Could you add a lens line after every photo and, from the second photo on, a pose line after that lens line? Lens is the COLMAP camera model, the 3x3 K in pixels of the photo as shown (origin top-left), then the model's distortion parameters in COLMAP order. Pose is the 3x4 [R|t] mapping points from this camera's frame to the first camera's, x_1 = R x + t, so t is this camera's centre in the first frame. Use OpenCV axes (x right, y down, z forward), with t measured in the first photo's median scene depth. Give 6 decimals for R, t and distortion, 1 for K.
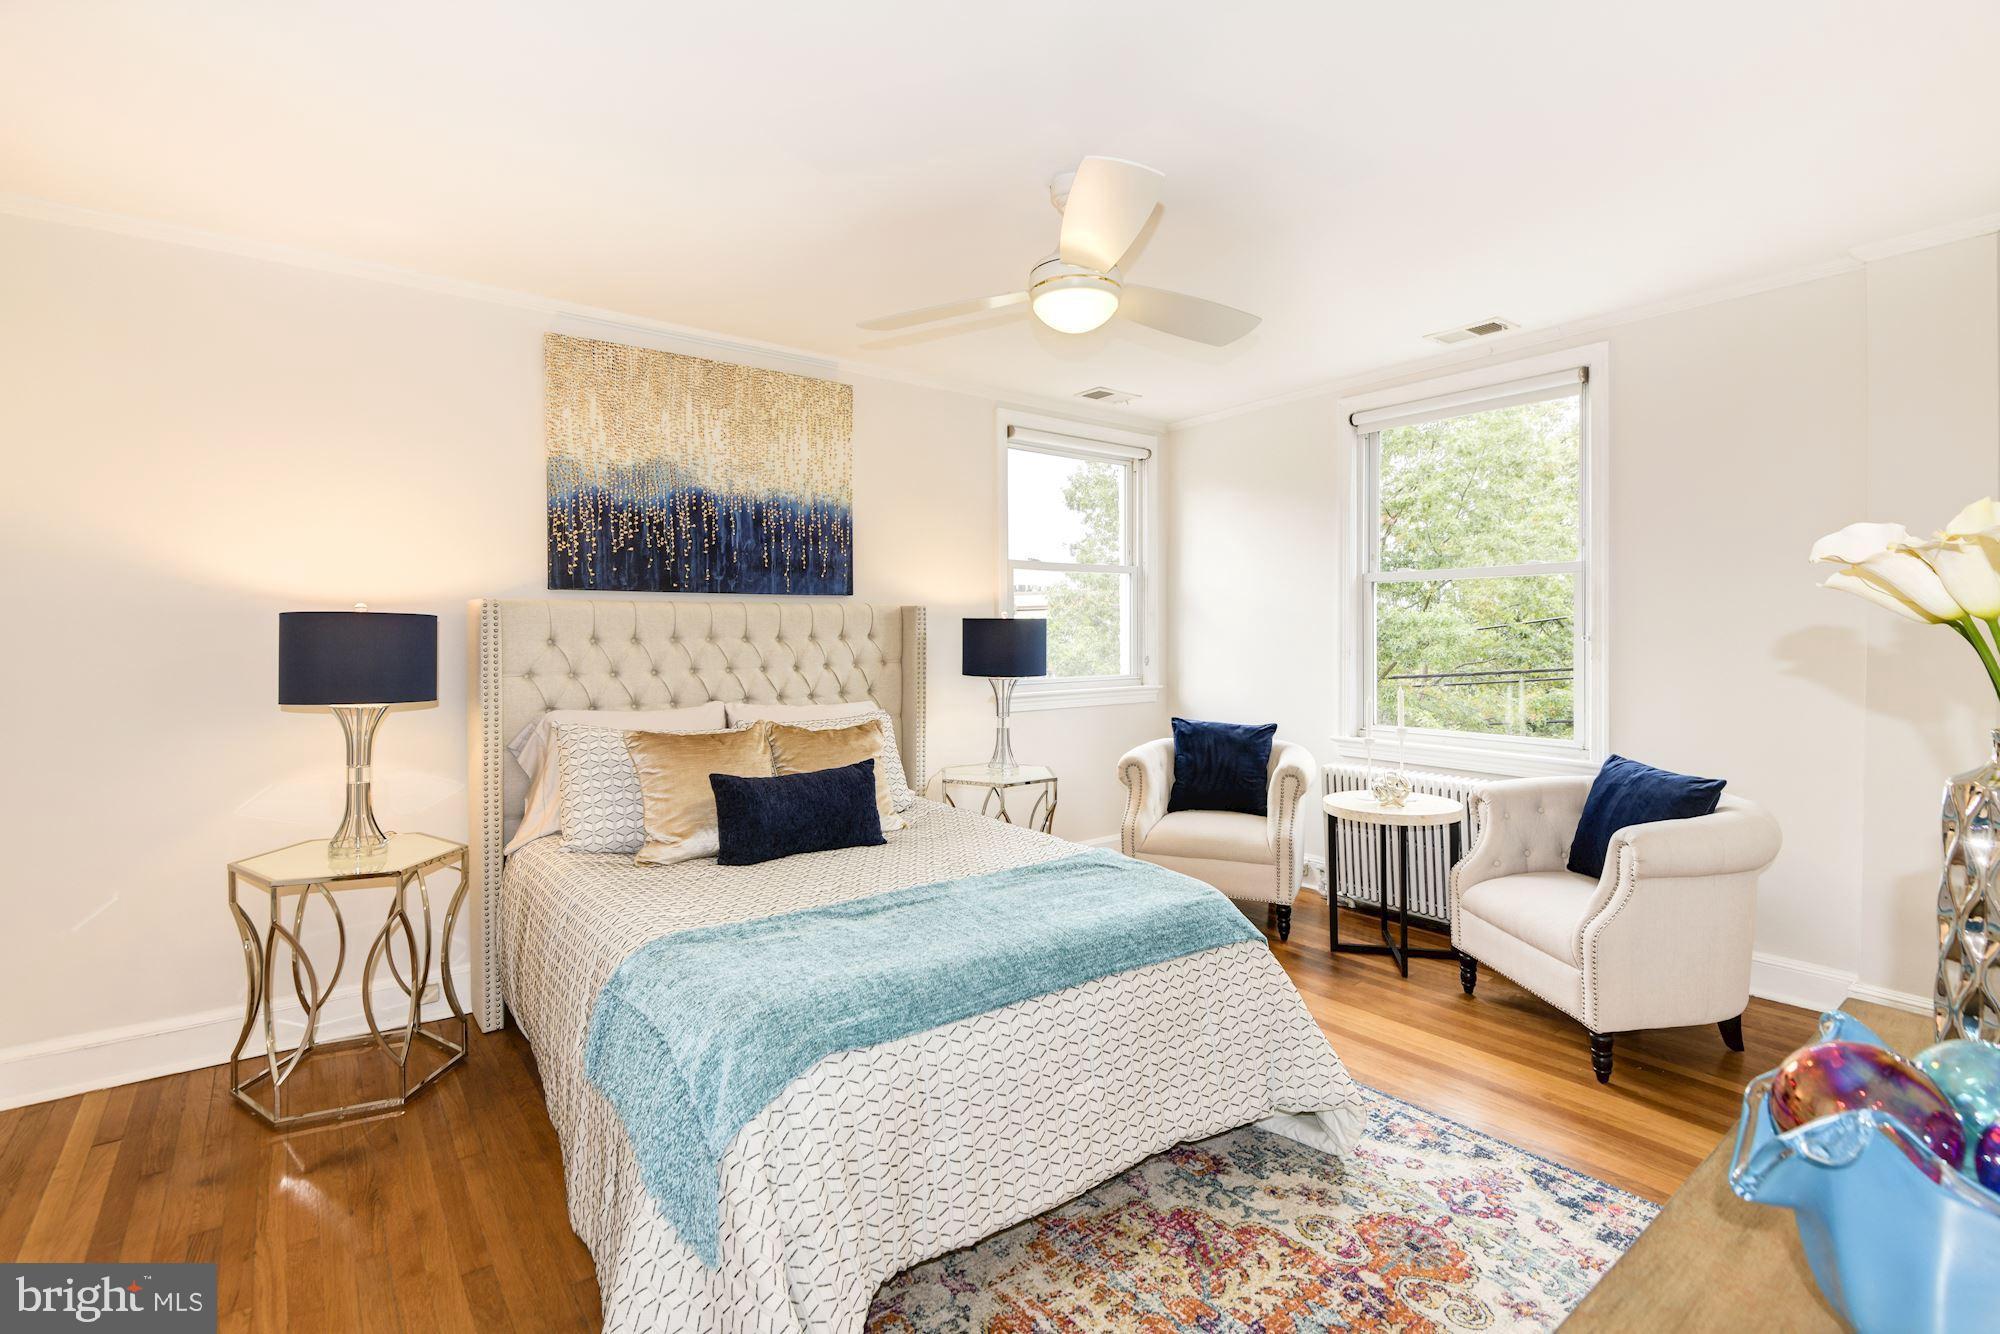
lens RADIAL K [[933.1, 0, 1007.7], [0, 933.1, 670.1], [0, 0, 1]] dist [0.028717, -0.021871]
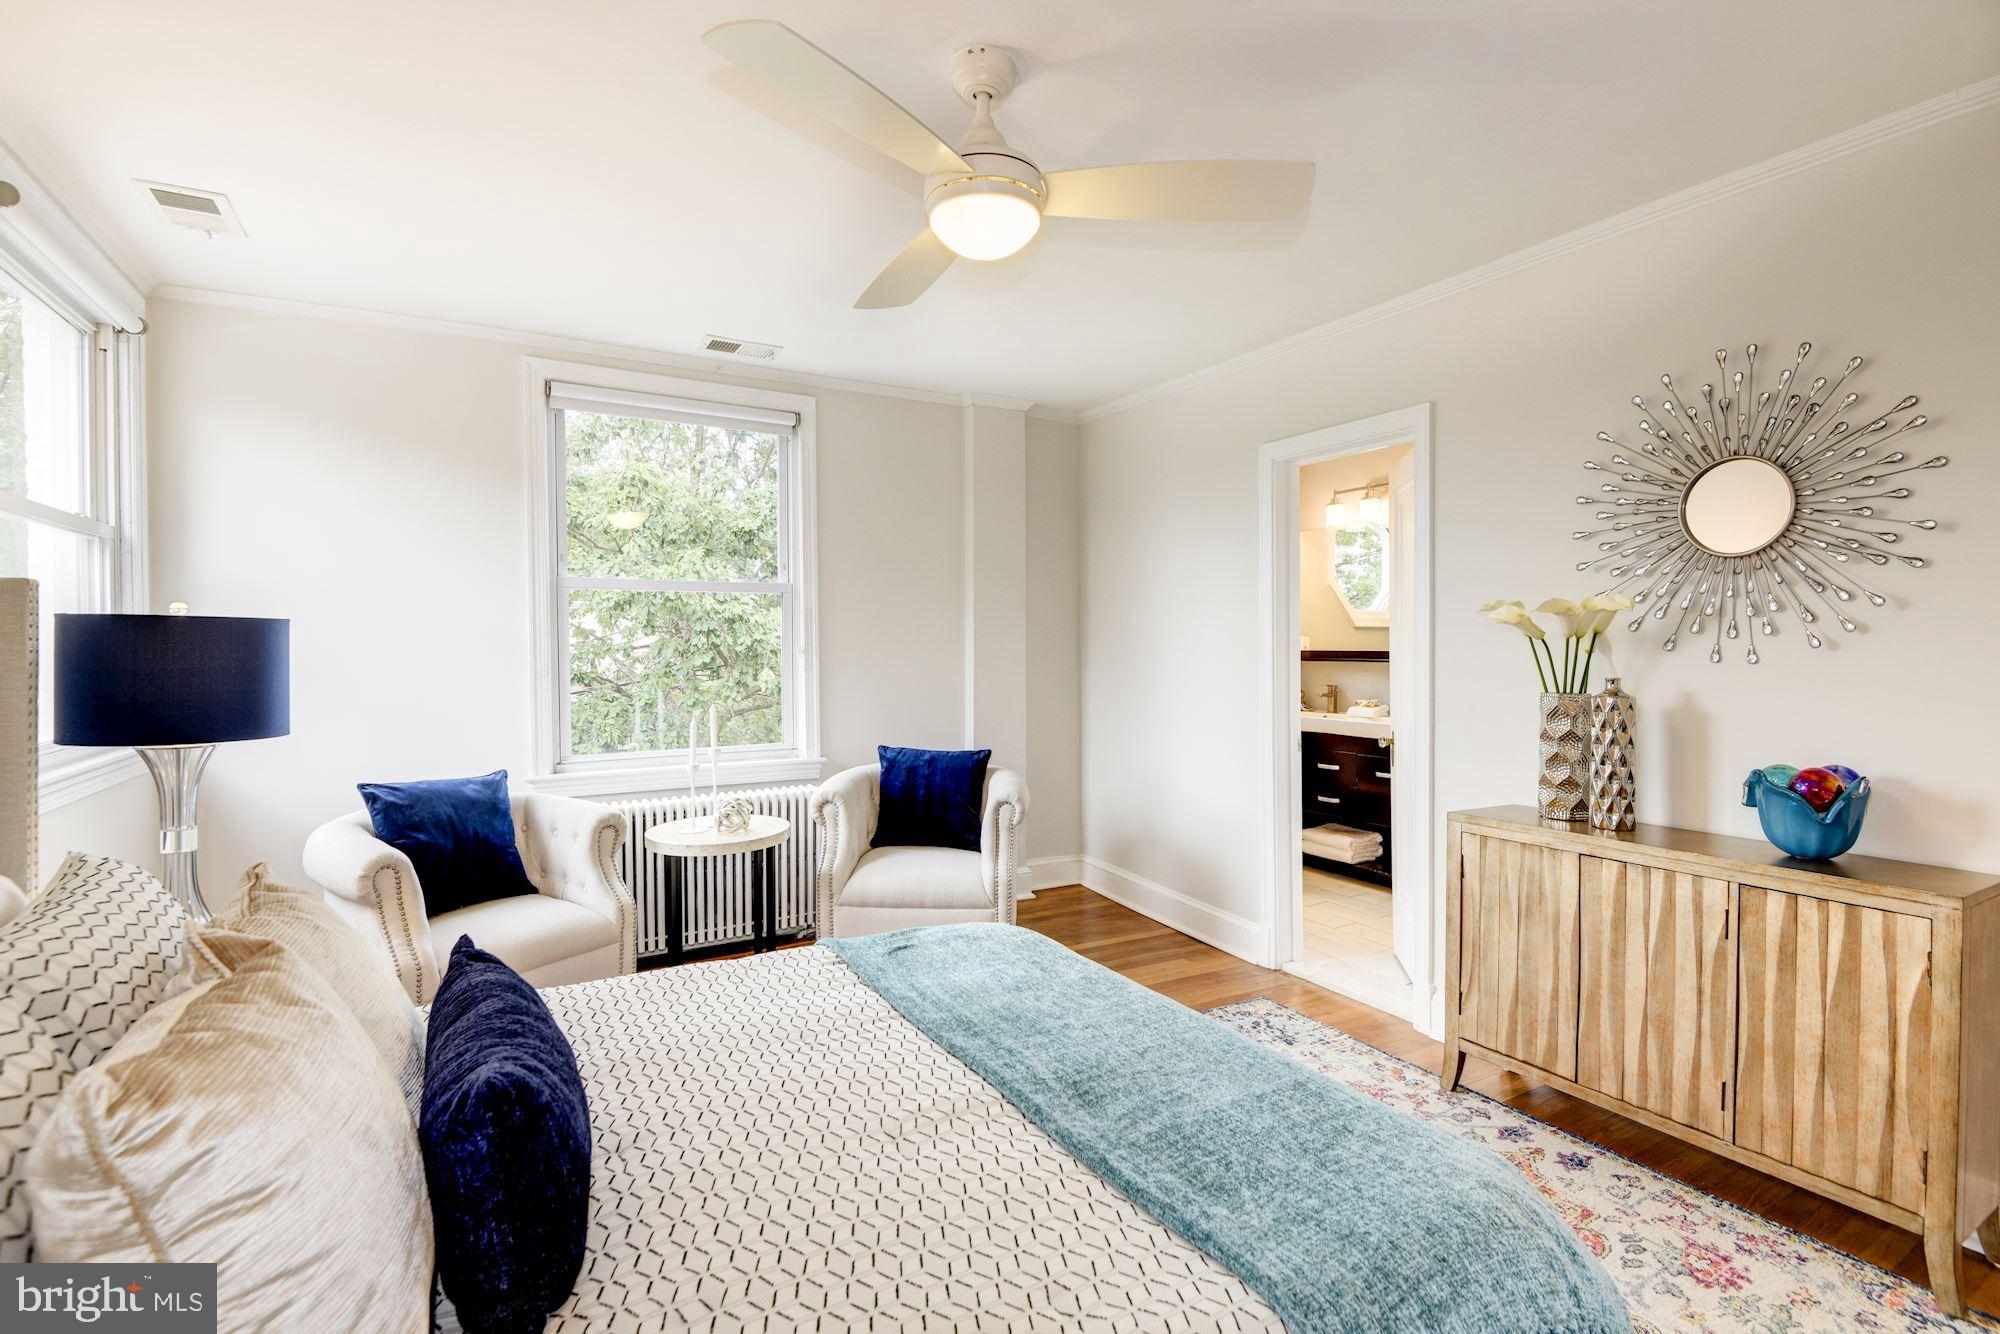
lens RADIAL K [[933.1, 0, 1007.7], [0, 933.1, 670.1], [0, 0, 1]] dist [0.028717, -0.021871]
pose [[0.139722, -0.027749, 0.989802, -0.424109], [0.035096, 0.999118, 0.023056, -0.026985], [-0.989569, 0.031517, 0.140572, 0.527748]]
